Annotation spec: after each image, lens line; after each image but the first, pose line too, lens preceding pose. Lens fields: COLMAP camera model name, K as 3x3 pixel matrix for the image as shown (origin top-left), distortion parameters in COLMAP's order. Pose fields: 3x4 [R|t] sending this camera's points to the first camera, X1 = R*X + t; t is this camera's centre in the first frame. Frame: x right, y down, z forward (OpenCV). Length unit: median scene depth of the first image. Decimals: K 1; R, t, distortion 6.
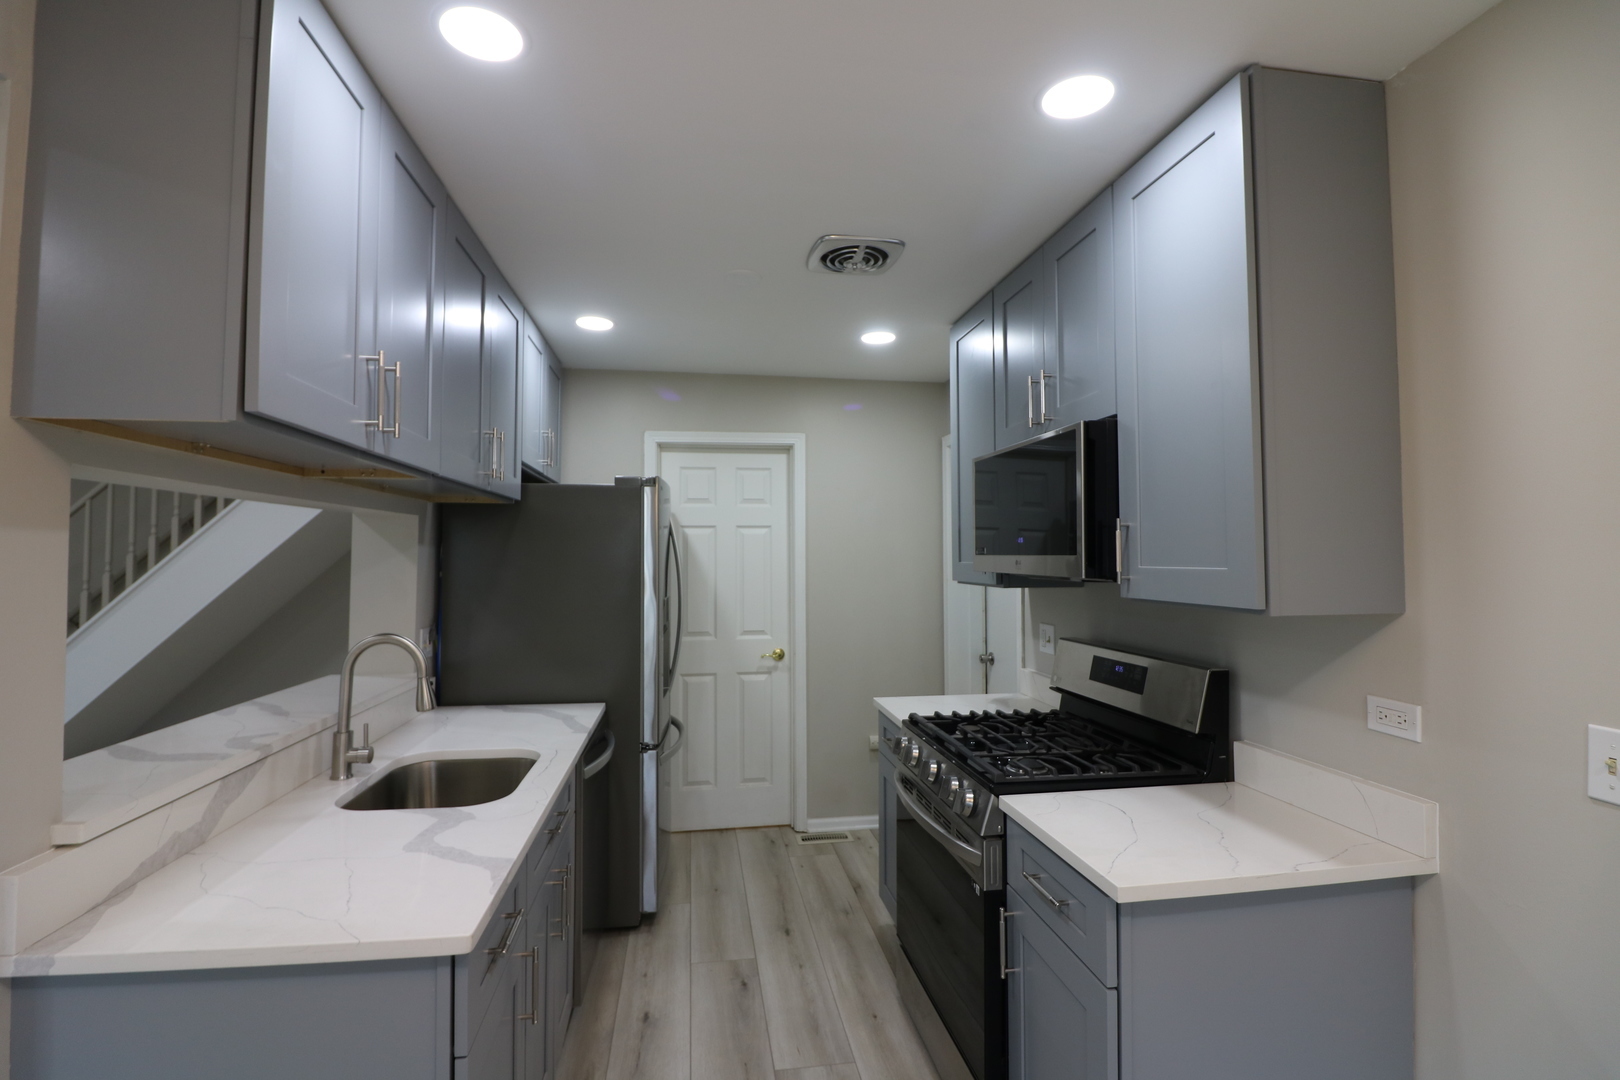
lens RADIAL K [[751.7, 0, 810.0], [0, 751.7, 540.0], [0, 0, 1]] dist [-0.002814, -0.000746]
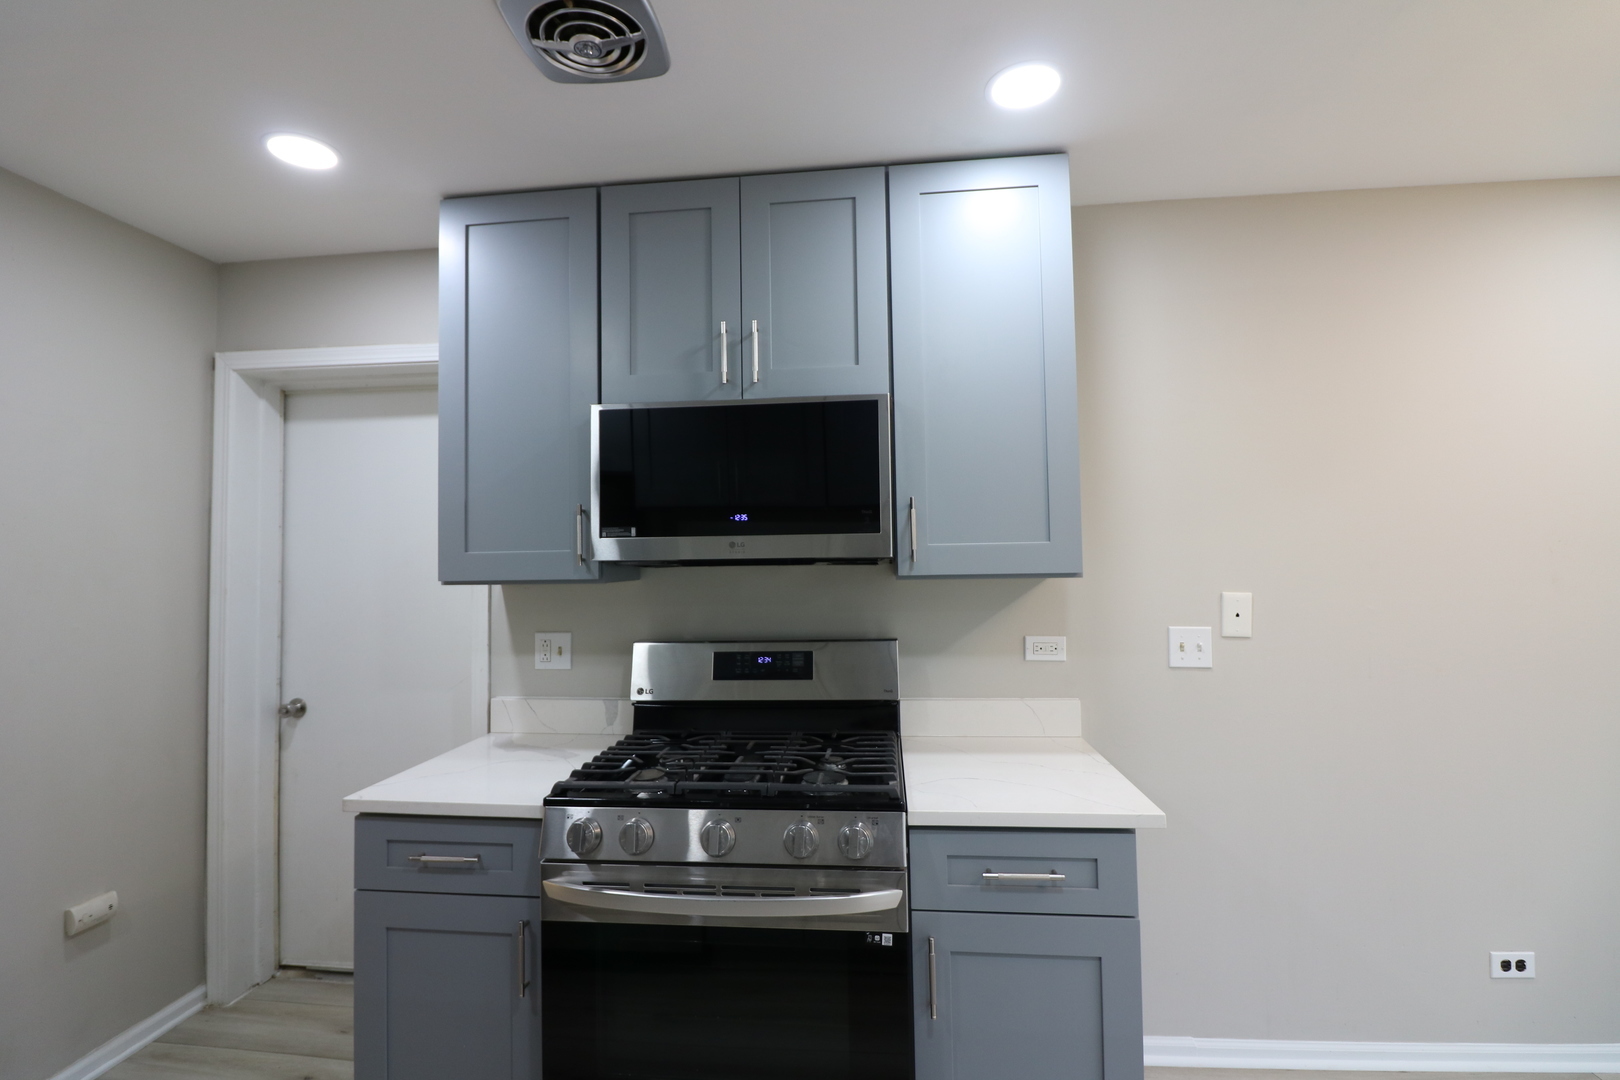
lens RADIAL K [[751.7, 0, 810.0], [0, 751.7, 540.0], [0, 0, 1]] dist [-0.002814, -0.000746]
pose [[0.271666, 0.026141, 0.962037, -0.484647], [-0.004366, 0.999654, -0.025930, 0.045917], [-0.962382, 0.002844, 0.271686, 0.694237]]
